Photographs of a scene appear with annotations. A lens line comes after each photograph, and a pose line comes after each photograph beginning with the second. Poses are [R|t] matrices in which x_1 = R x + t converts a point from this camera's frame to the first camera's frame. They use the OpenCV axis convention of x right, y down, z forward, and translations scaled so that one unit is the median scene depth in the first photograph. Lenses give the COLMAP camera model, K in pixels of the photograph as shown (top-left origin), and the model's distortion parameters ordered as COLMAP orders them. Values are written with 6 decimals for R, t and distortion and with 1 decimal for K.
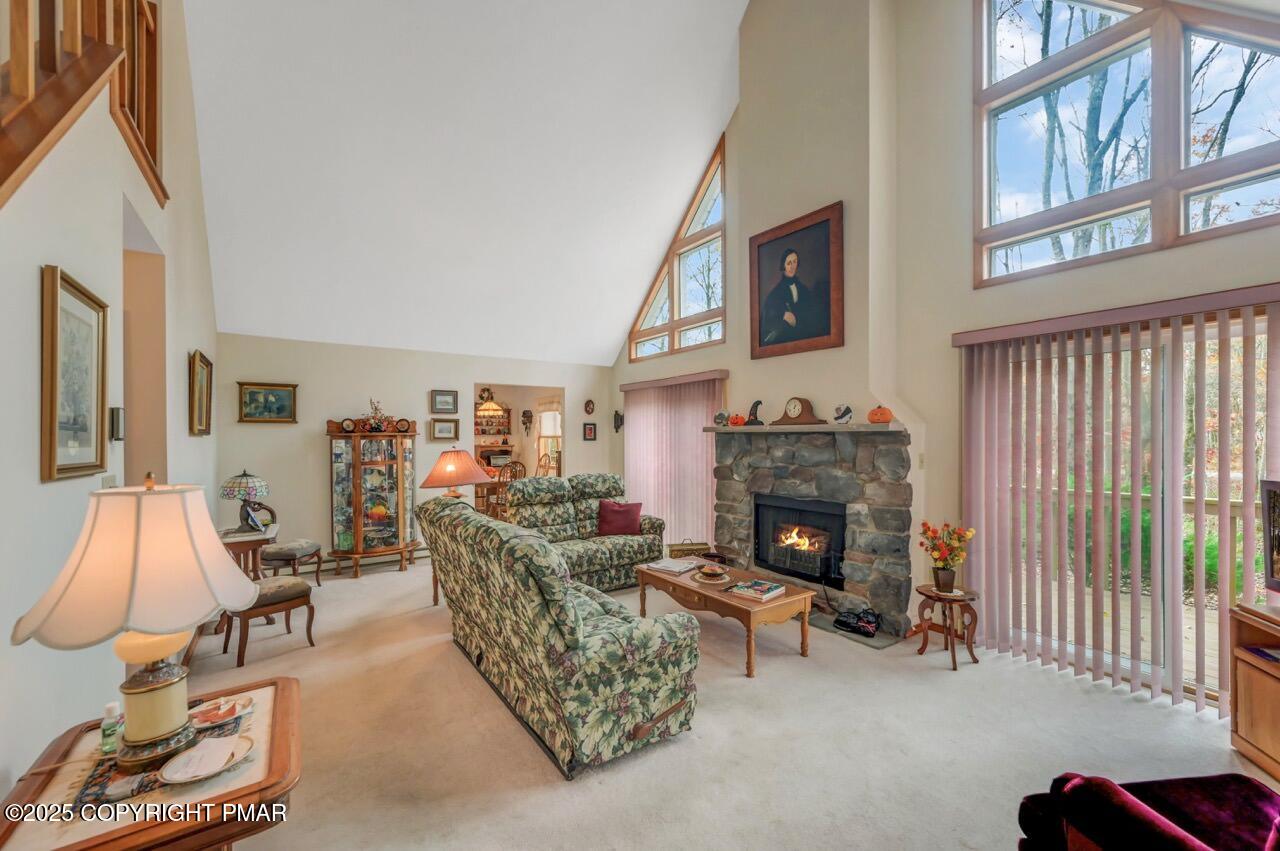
lens RADIAL K [[514.3, 0, 640.1], [0, 514.3, 435.4], [0, 0, 1]] dist [0.000656, 0.000039]
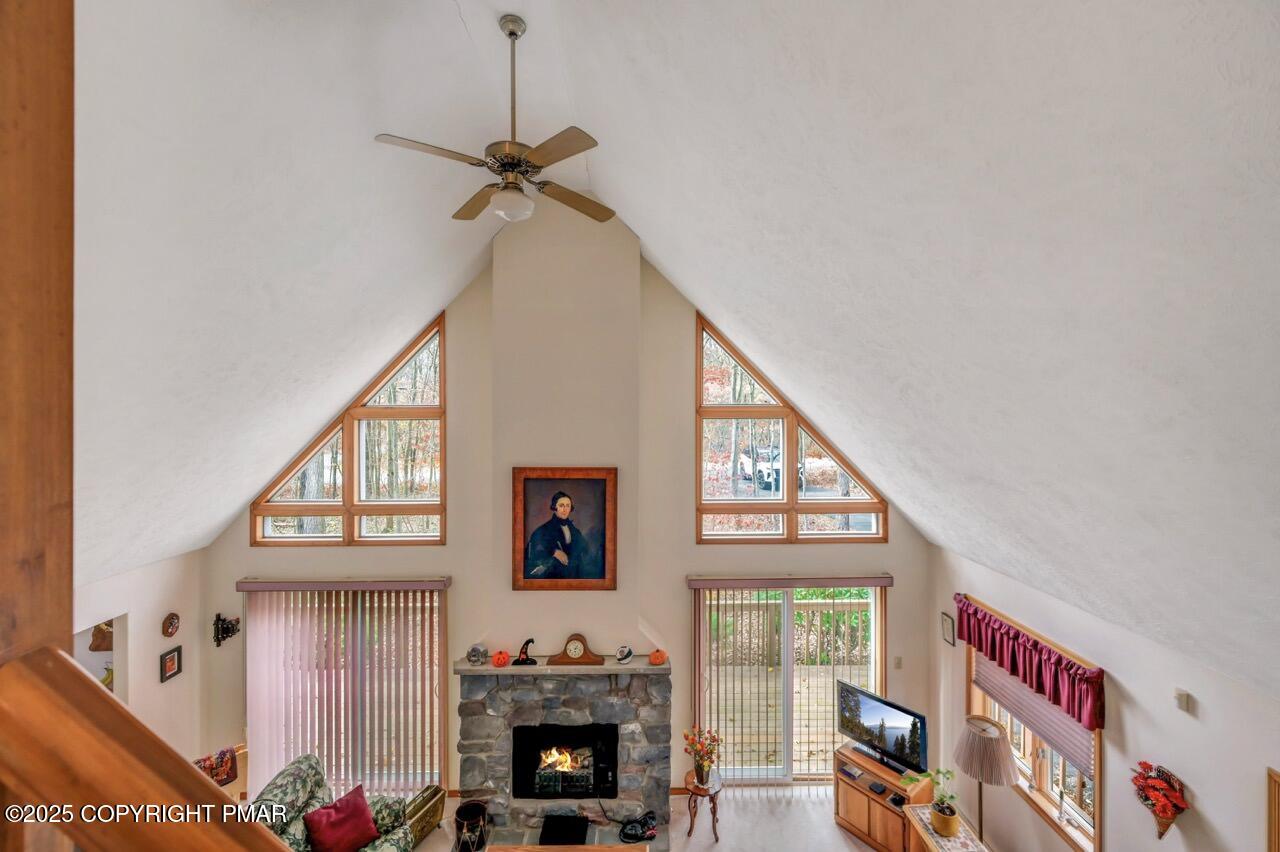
lens RADIAL K [[516.2, 0, 643.8], [0, 516.2, 404.5], [0, 0, 1]] dist [-0.001628, -0.000186]
pose [[0.558827, 0.004718, 0.829271, -0.472409], [0.000016, 0.999984, -0.005700, -0.508410], [-0.829284, 0.003199, 0.558818, 0.250112]]
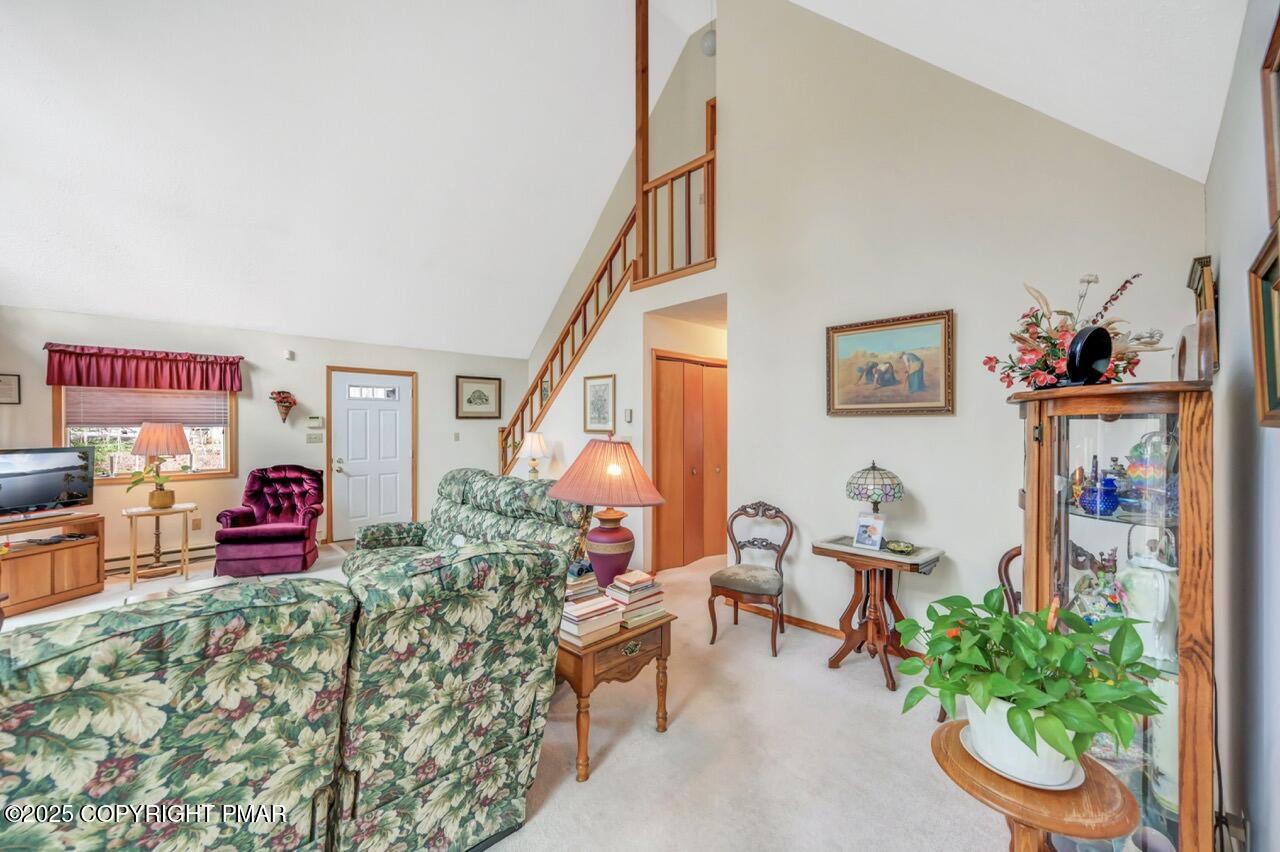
lens RADIAL K [[510.6, 0, 643.8], [0, 510.6, 427.3], [0, 0, 1]] dist [-0.002382, -0.000066]
pose [[-0.984009, 0.007633, -0.177956, -0.268443], [0.007254, 0.999970, 0.002781, 0.012585], [0.177972, 0.001446, -0.984035, 1.466651]]
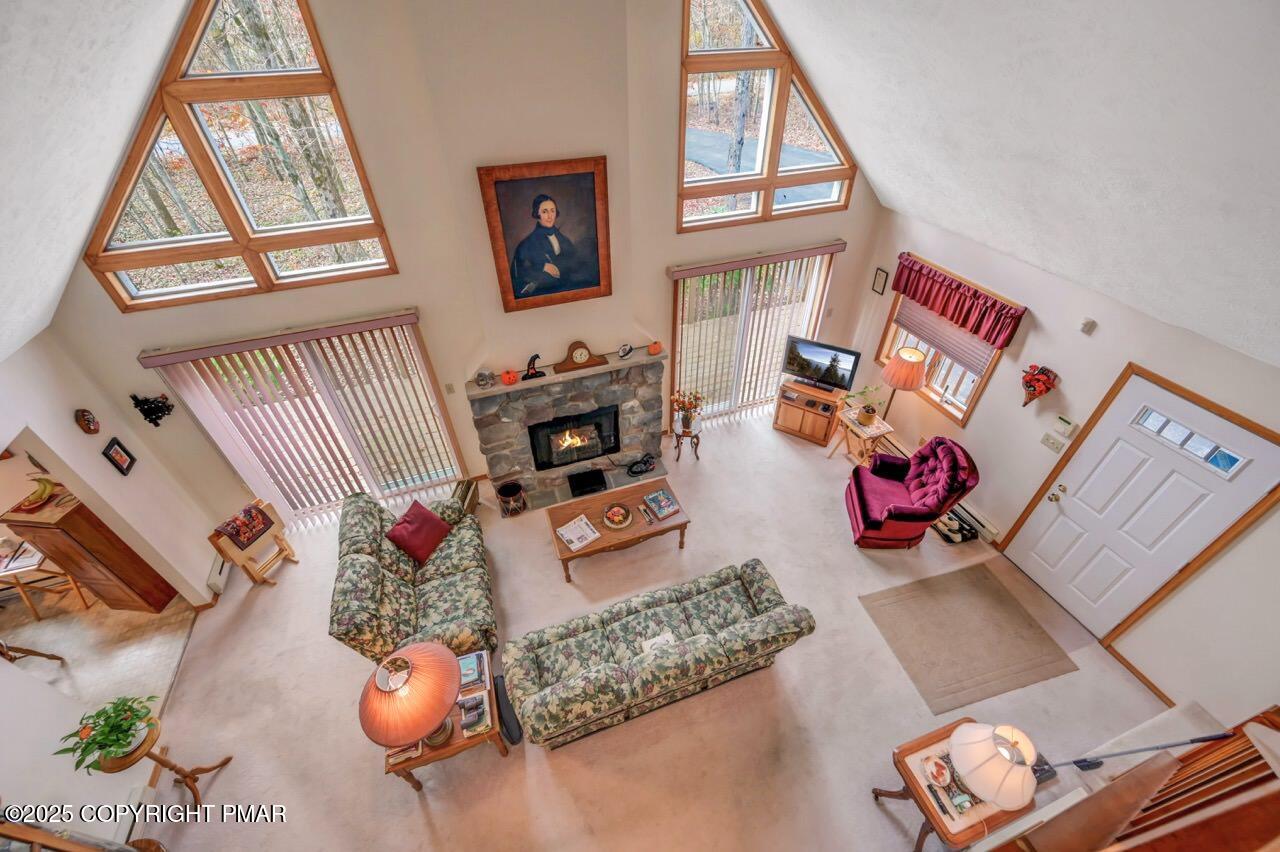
lens RADIAL K [[510.6, 0, 643.8], [0, 510.6, 427.3], [0, 0, 1]] dist [-0.002382, -0.000066]
pose [[0.258664, -0.620414, 0.740391, -0.524686], [0.012894, 0.768626, 0.639569, -0.578615], [-0.965881, -0.155887, 0.206815, 0.561186]]
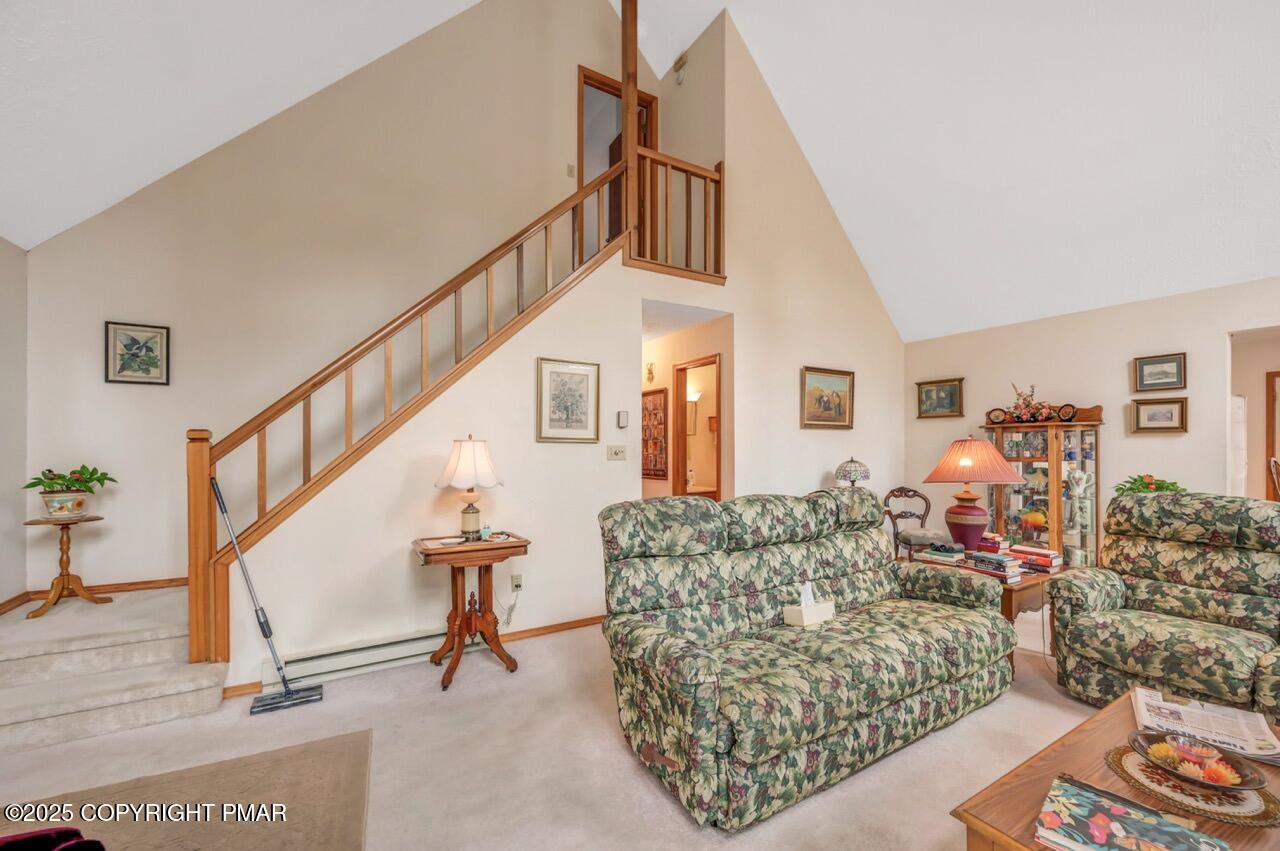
lens RADIAL K [[515.6, 0, 644.9], [0, 515.6, 445.1], [0, 0, 1]] dist [-0.000689, -0.000001]
pose [[-0.060467, 0.001718, -0.998169, 0.419379], [0.002605, 0.999995, 0.001564, 0.031872], [0.998167, -0.002506, -0.060471, 0.514010]]
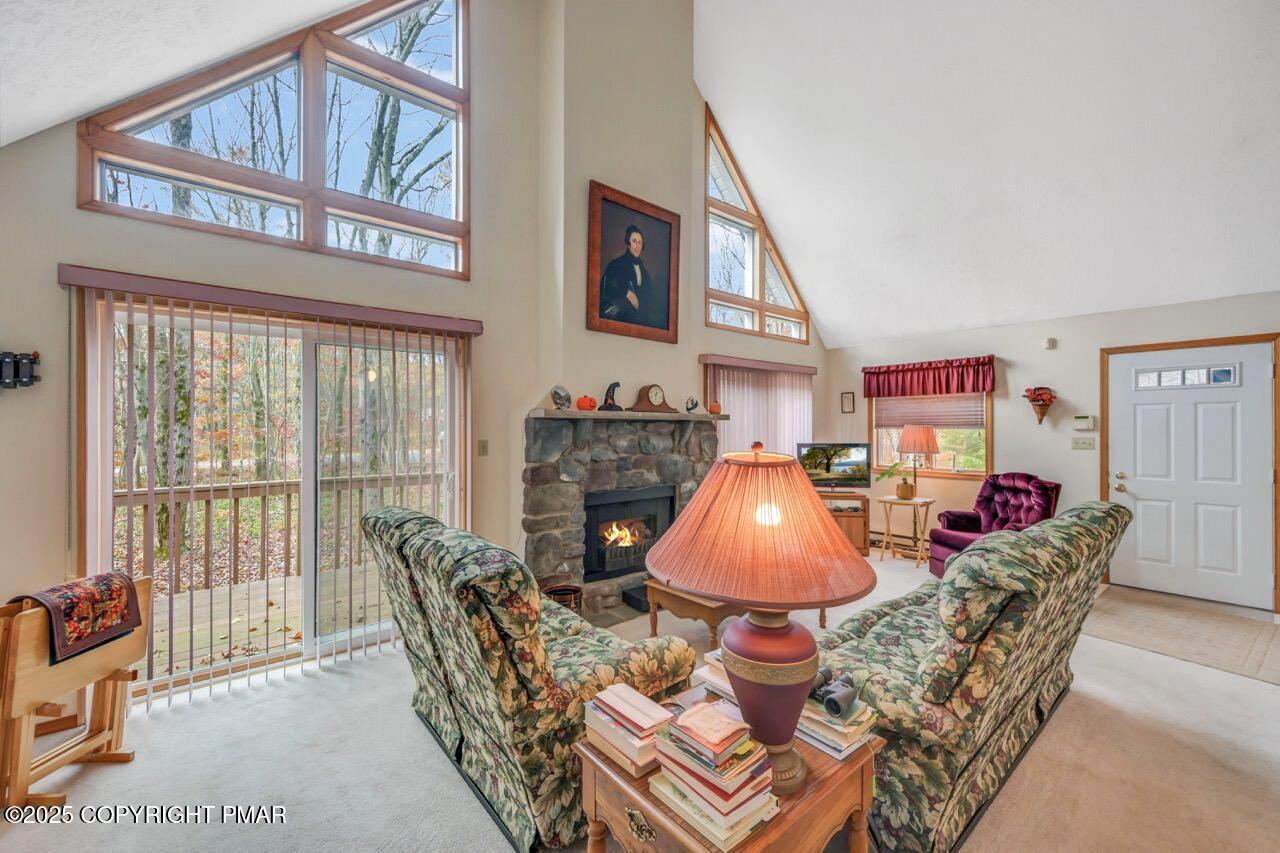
lens RADIAL K [[510.6, 0, 643.8], [0, 510.6, 427.8], [0, 0, 1]] dist [-0.002382, -0.000066]
pose [[-0.097724, 0.004984, 0.995201, -0.608573], [-0.000274, 0.999987, -0.005035, 0.012236], [-0.995214, -0.000764, -0.097721, 1.017268]]
